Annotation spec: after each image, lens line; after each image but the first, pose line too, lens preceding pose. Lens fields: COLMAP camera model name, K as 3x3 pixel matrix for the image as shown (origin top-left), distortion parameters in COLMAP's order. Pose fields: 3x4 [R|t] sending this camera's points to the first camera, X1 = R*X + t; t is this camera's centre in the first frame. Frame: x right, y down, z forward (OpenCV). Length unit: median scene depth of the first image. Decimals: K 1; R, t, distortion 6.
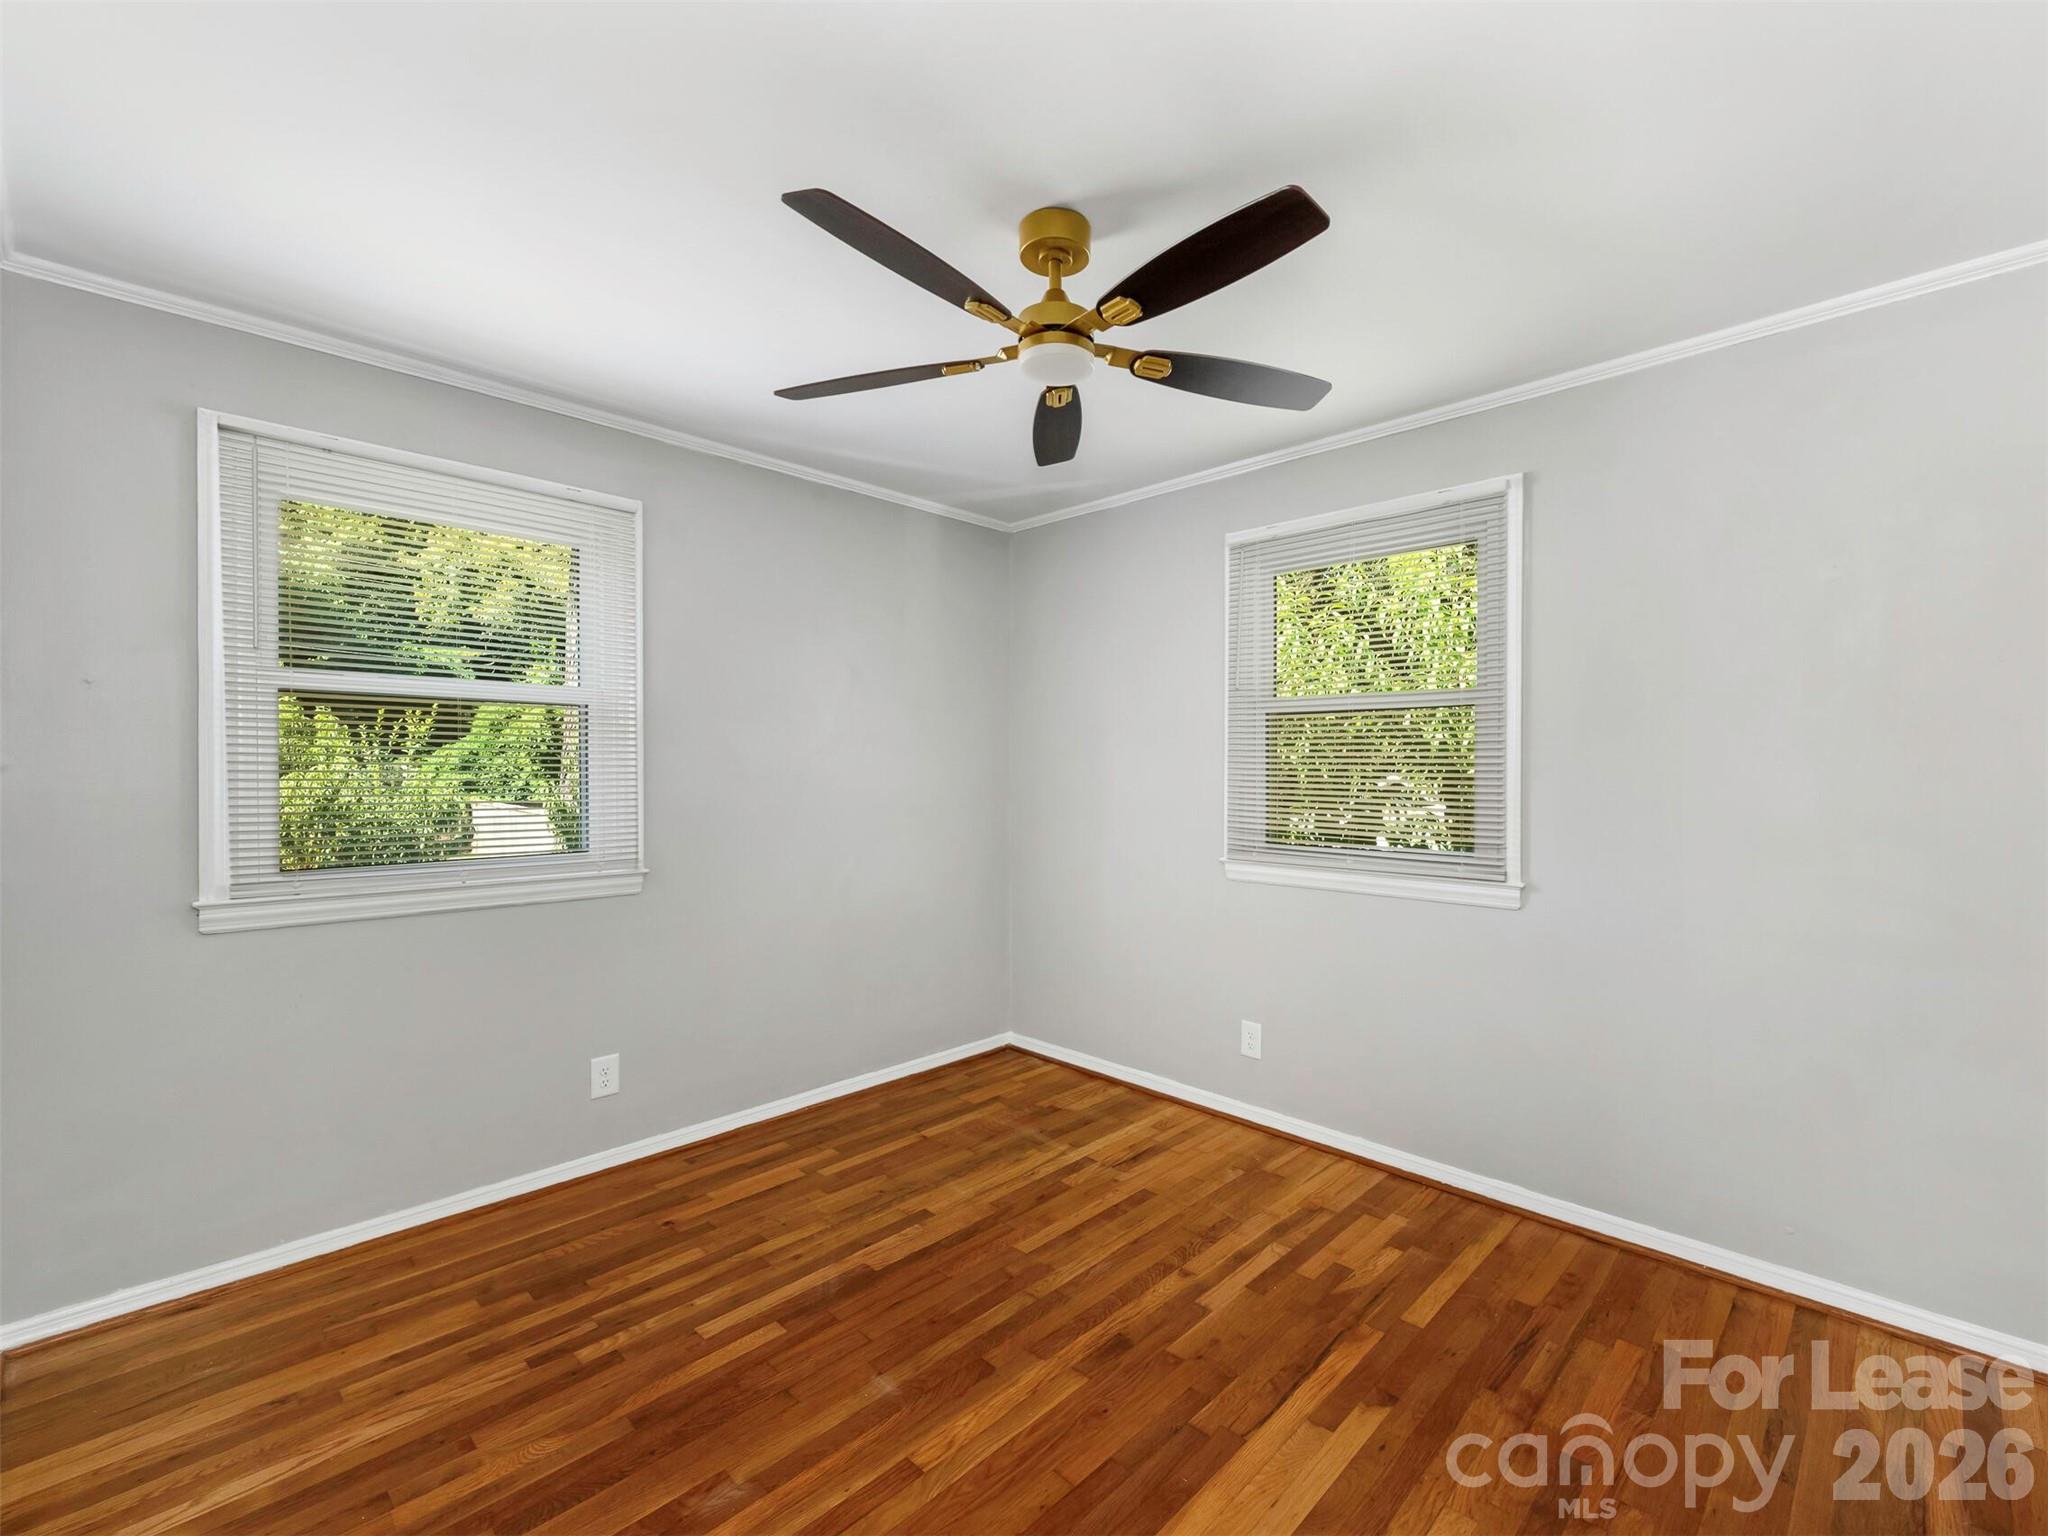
lens RADIAL K [[924.2, 0, 1045.8], [0, 924.2, 764.3], [0, 0, 1]] dist [0.021177, -0.011262]
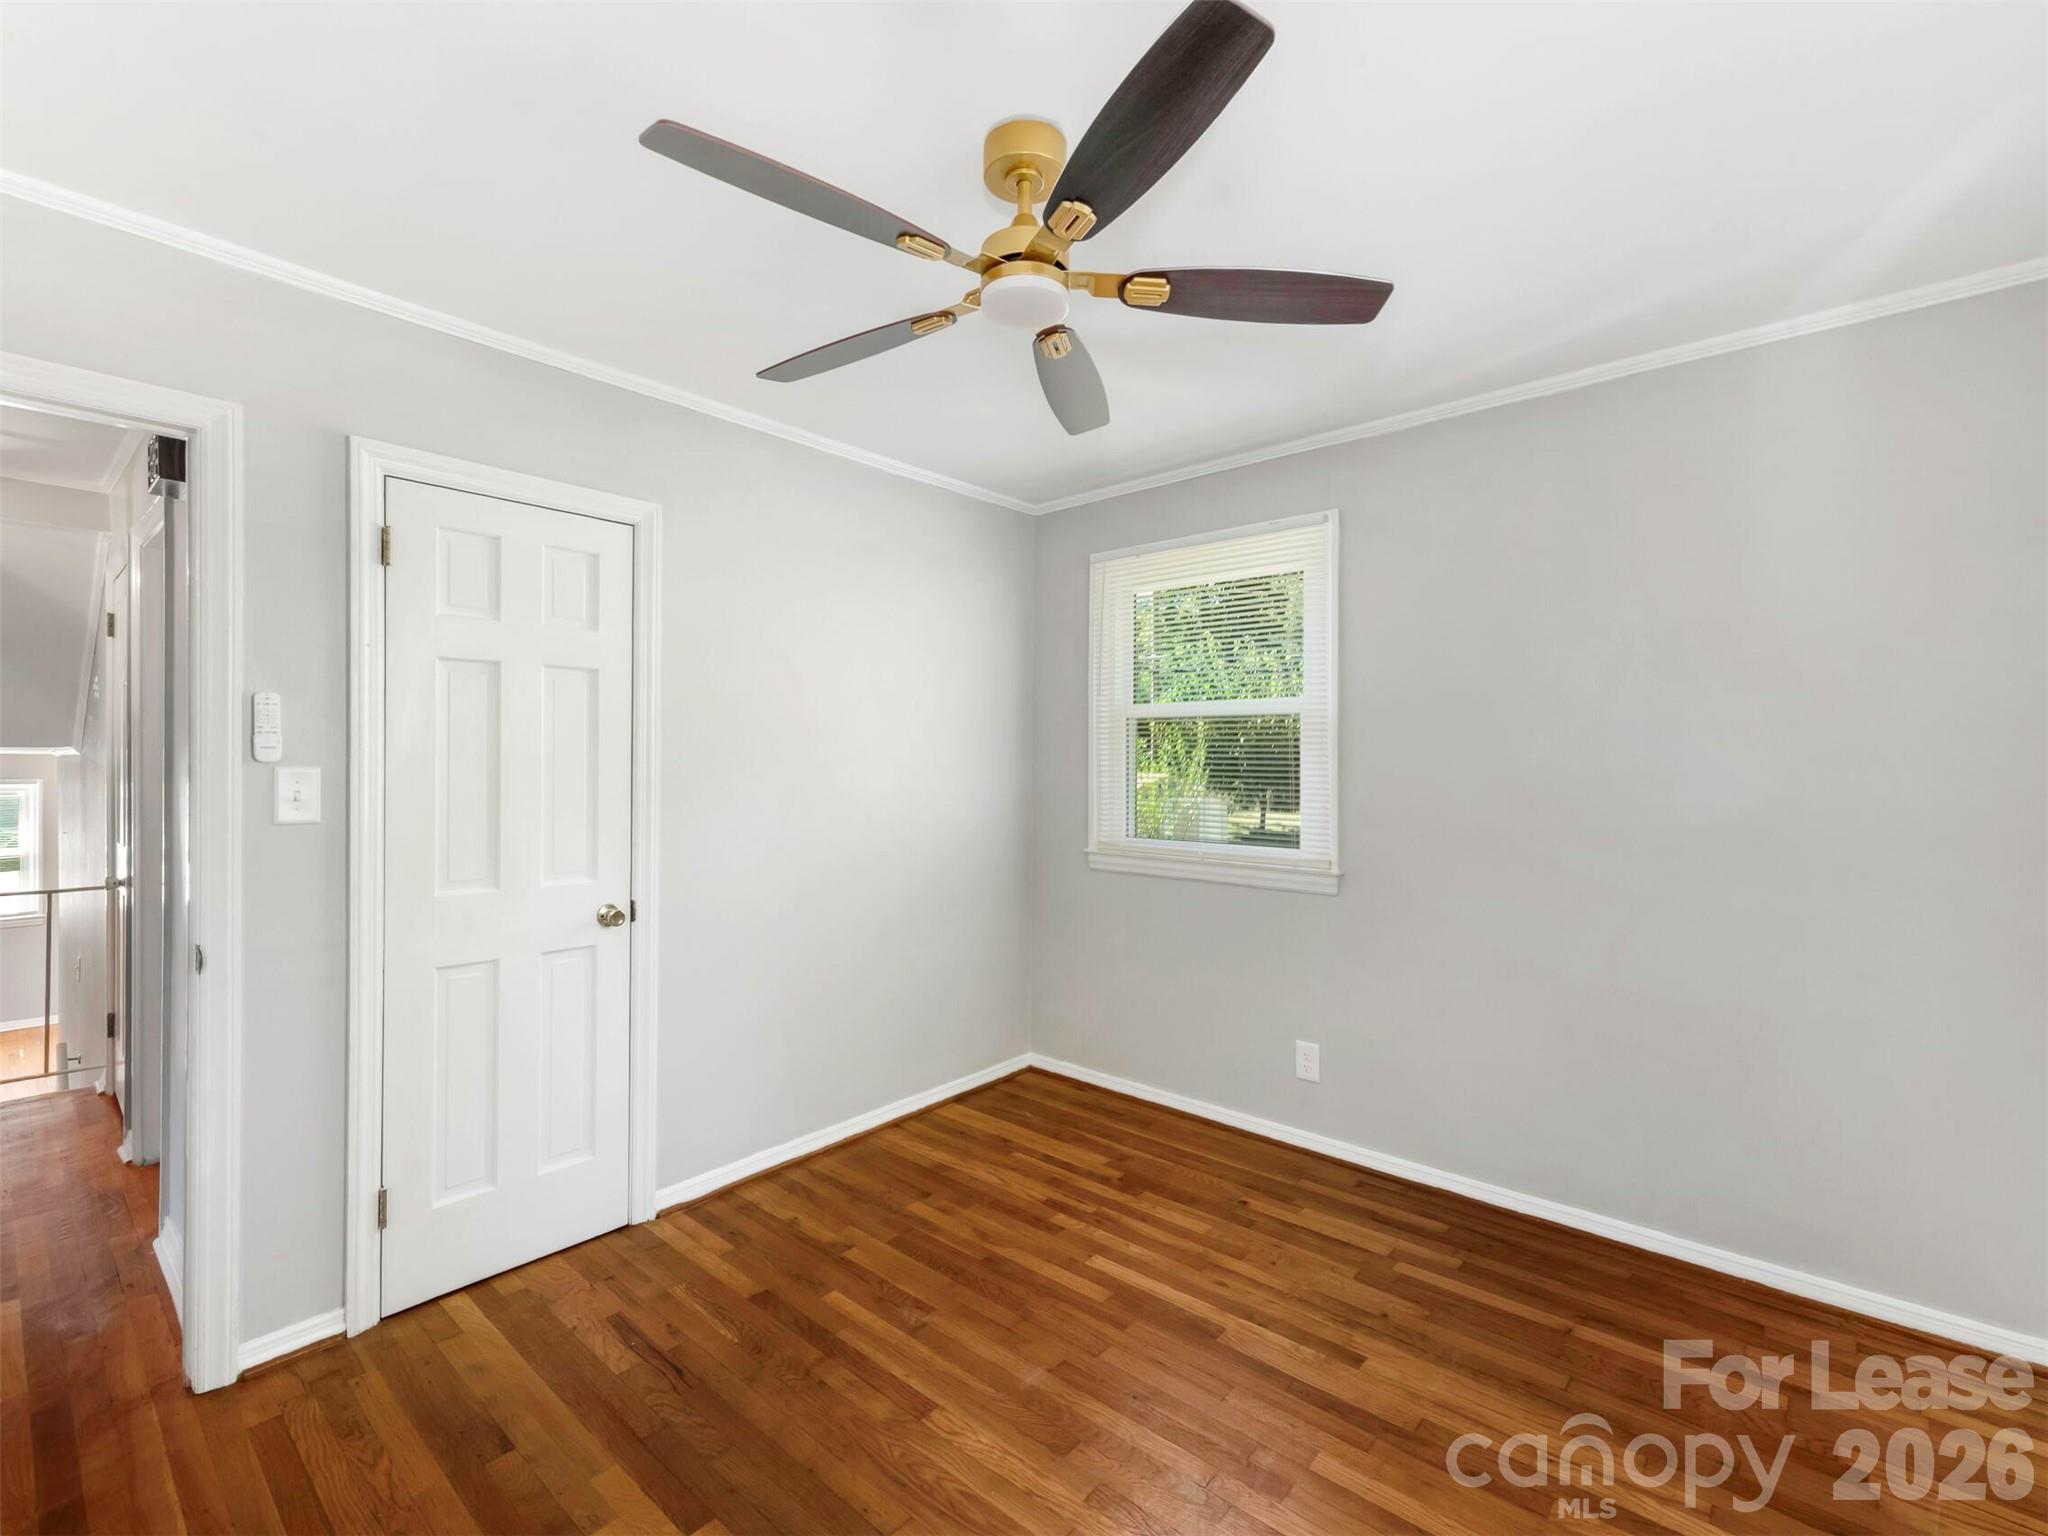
lens RADIAL K [[924.2, 0, 1045.8], [0, 924.2, 764.3], [0, 0, 1]] dist [0.021177, -0.011262]
pose [[0.038249, -0.001207, -0.999268, 0.728016], [-0.001875, 0.999997, -0.001280, -0.003015], [0.999266, 0.001923, 0.038246, 0.834567]]
